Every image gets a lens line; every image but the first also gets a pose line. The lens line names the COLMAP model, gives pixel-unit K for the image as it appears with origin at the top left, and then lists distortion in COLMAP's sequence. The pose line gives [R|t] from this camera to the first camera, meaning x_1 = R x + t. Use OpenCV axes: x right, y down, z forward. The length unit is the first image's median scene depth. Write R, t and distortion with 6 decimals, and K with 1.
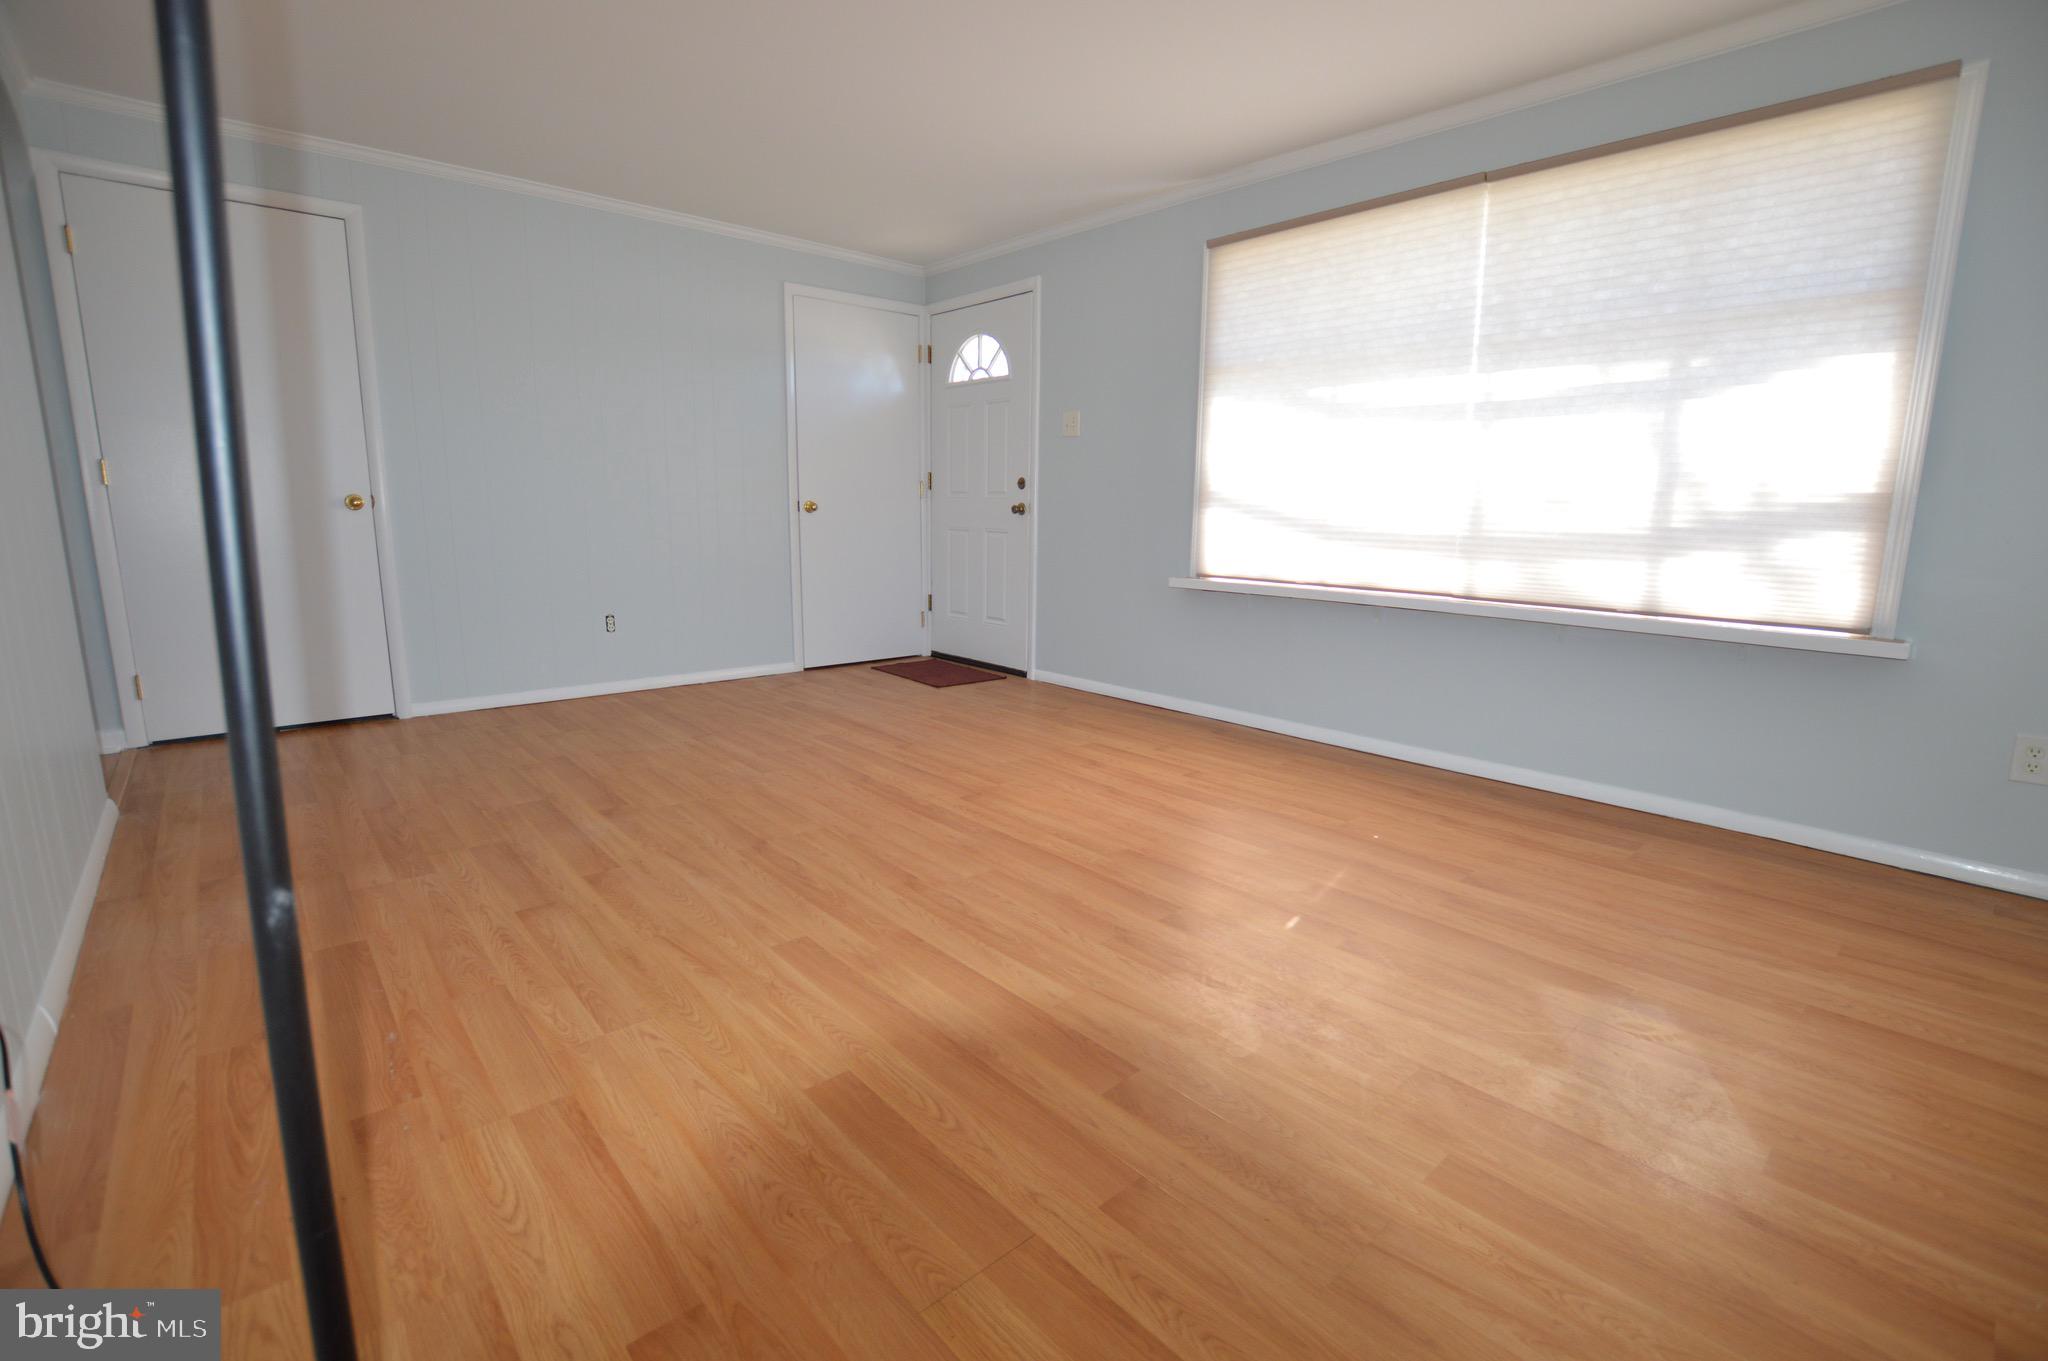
lens RADIAL K [[919.6, 0, 1039.1], [0, 919.6, 673.7], [0, 0, 1]] dist [-0.032954, 0.007003]
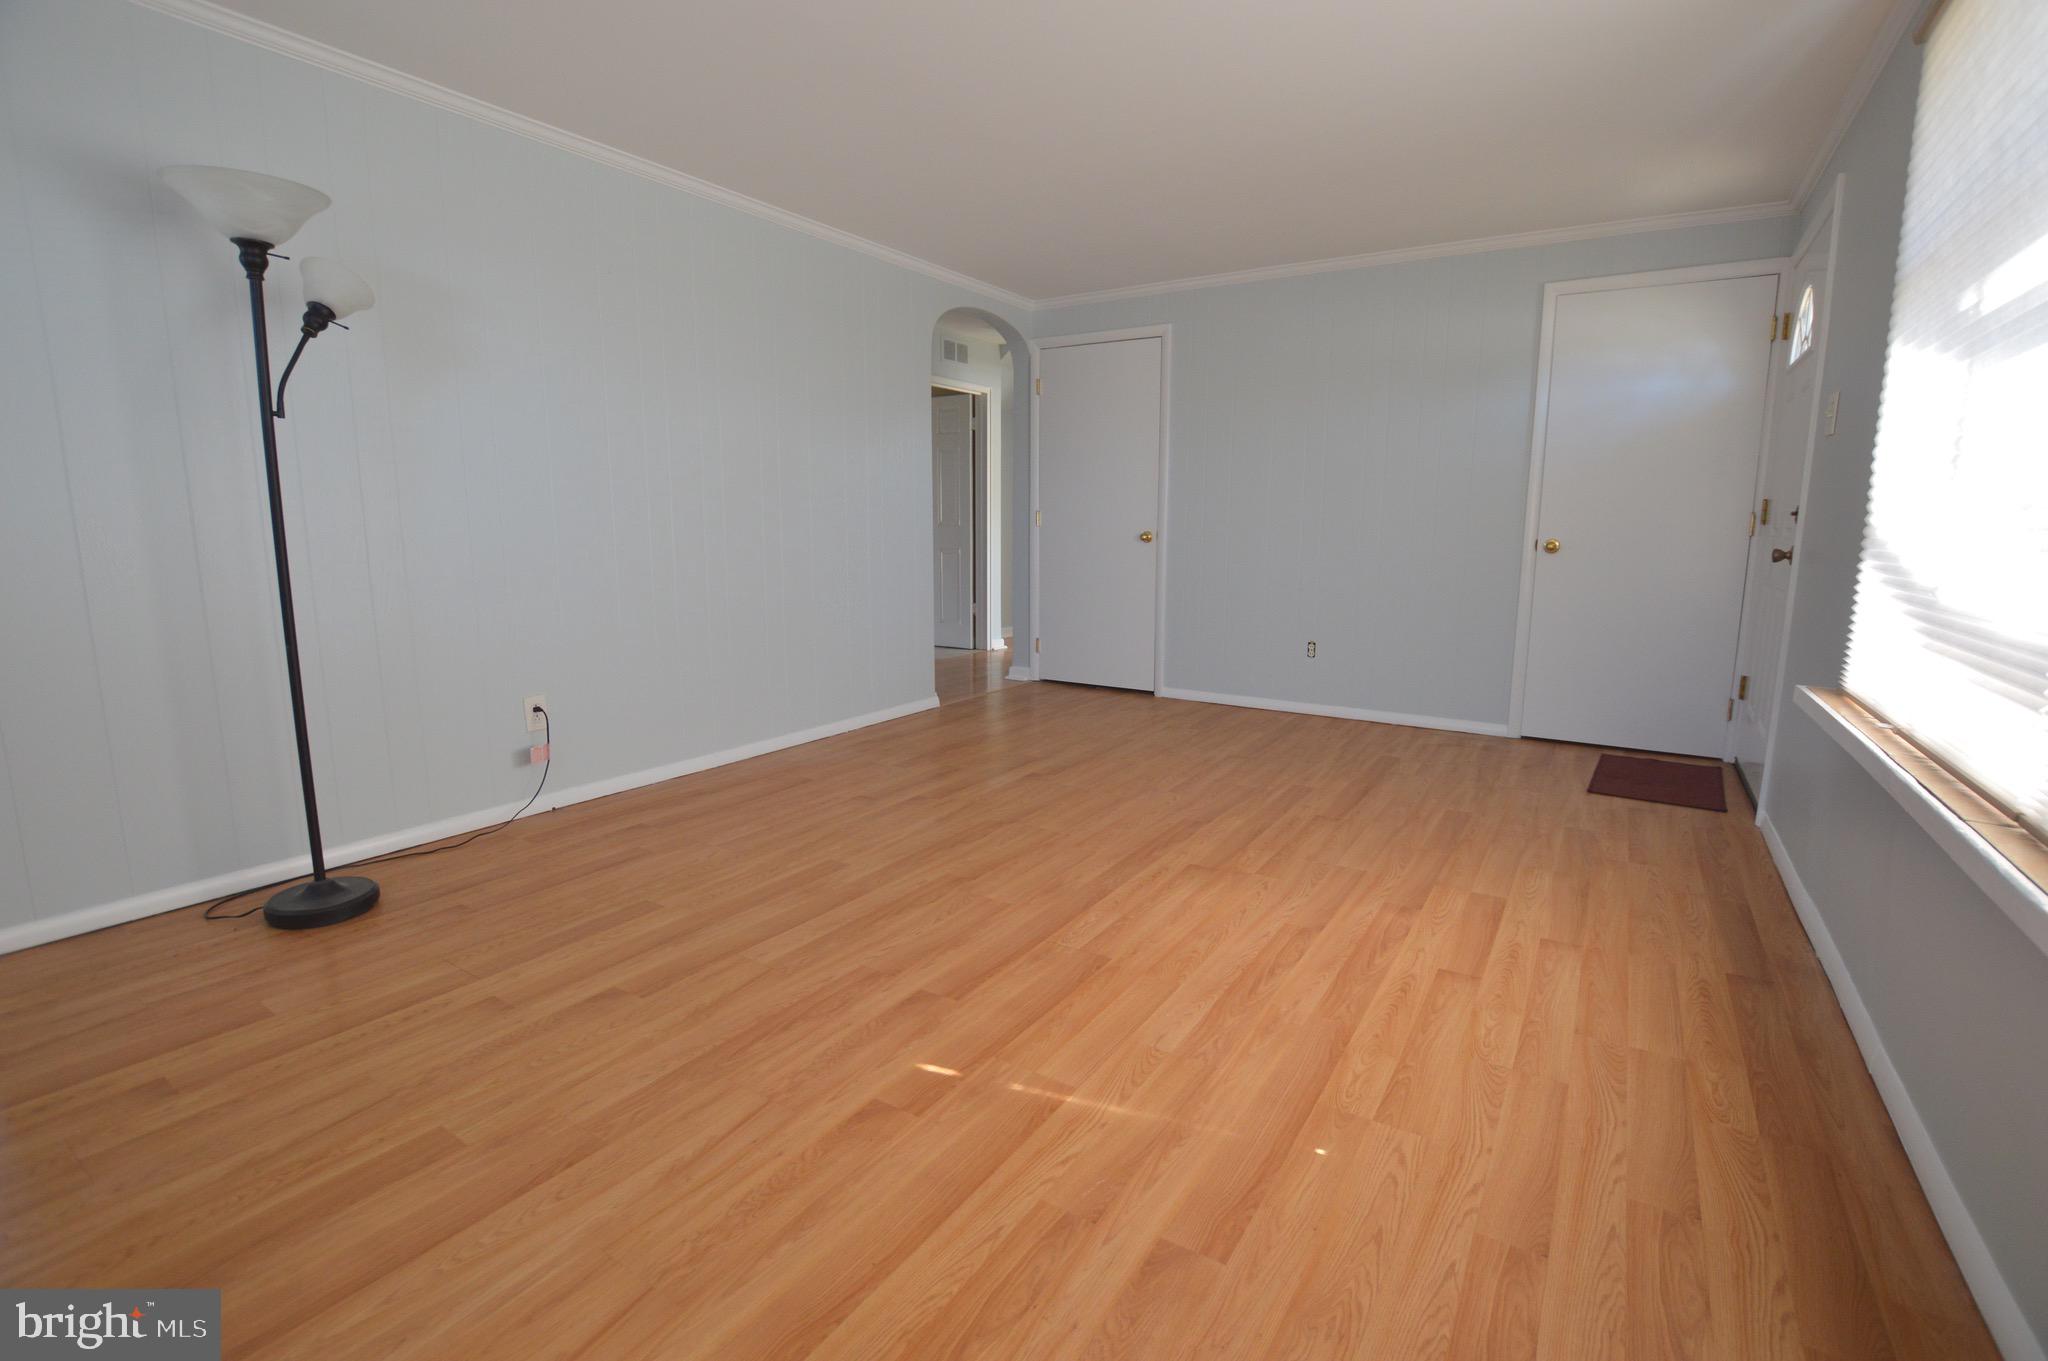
lens RADIAL K [[919.6, 0, 1039.1], [0, 919.6, 673.7], [0, 0, 1]] dist [-0.032954, 0.007003]
pose [[0.267447, 0.144555, -0.952668, 0.761745], [-0.176796, 0.979260, 0.098958, -0.121803], [0.947215, 0.141962, 0.287457, 0.604258]]
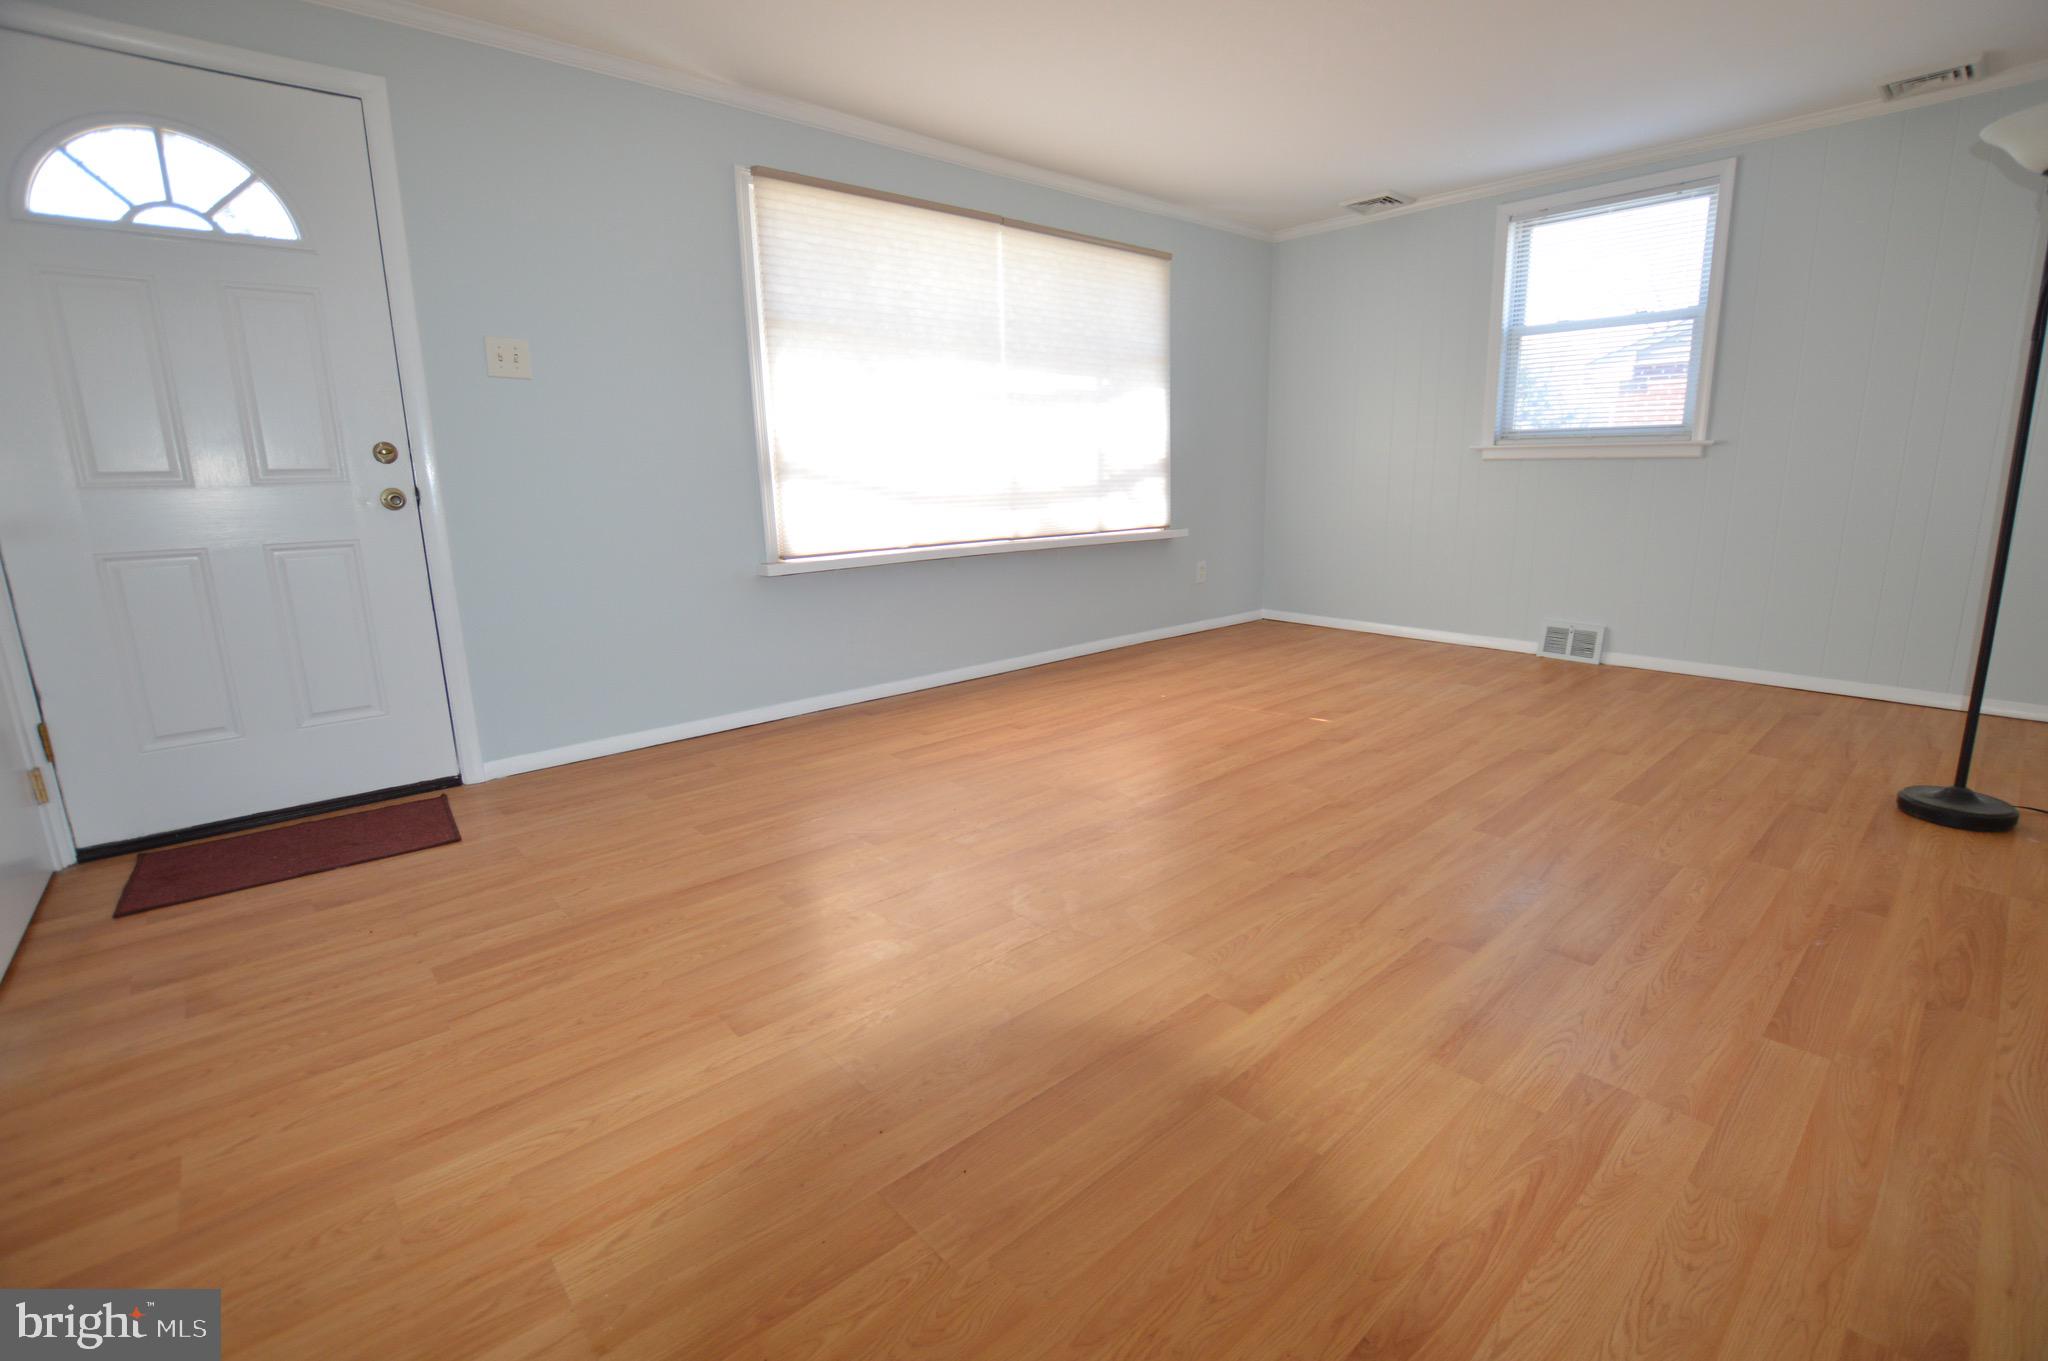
lens RADIAL K [[919.6, 0, 1039.1], [0, 919.6, 673.7], [0, 0, 1]] dist [-0.032954, 0.007003]
pose [[-0.002952, -0.229236, 0.973366, -1.000300], [0.198185, 0.953929, 0.225259, -0.215141], [-0.980160, 0.193571, 0.042615, 1.063172]]
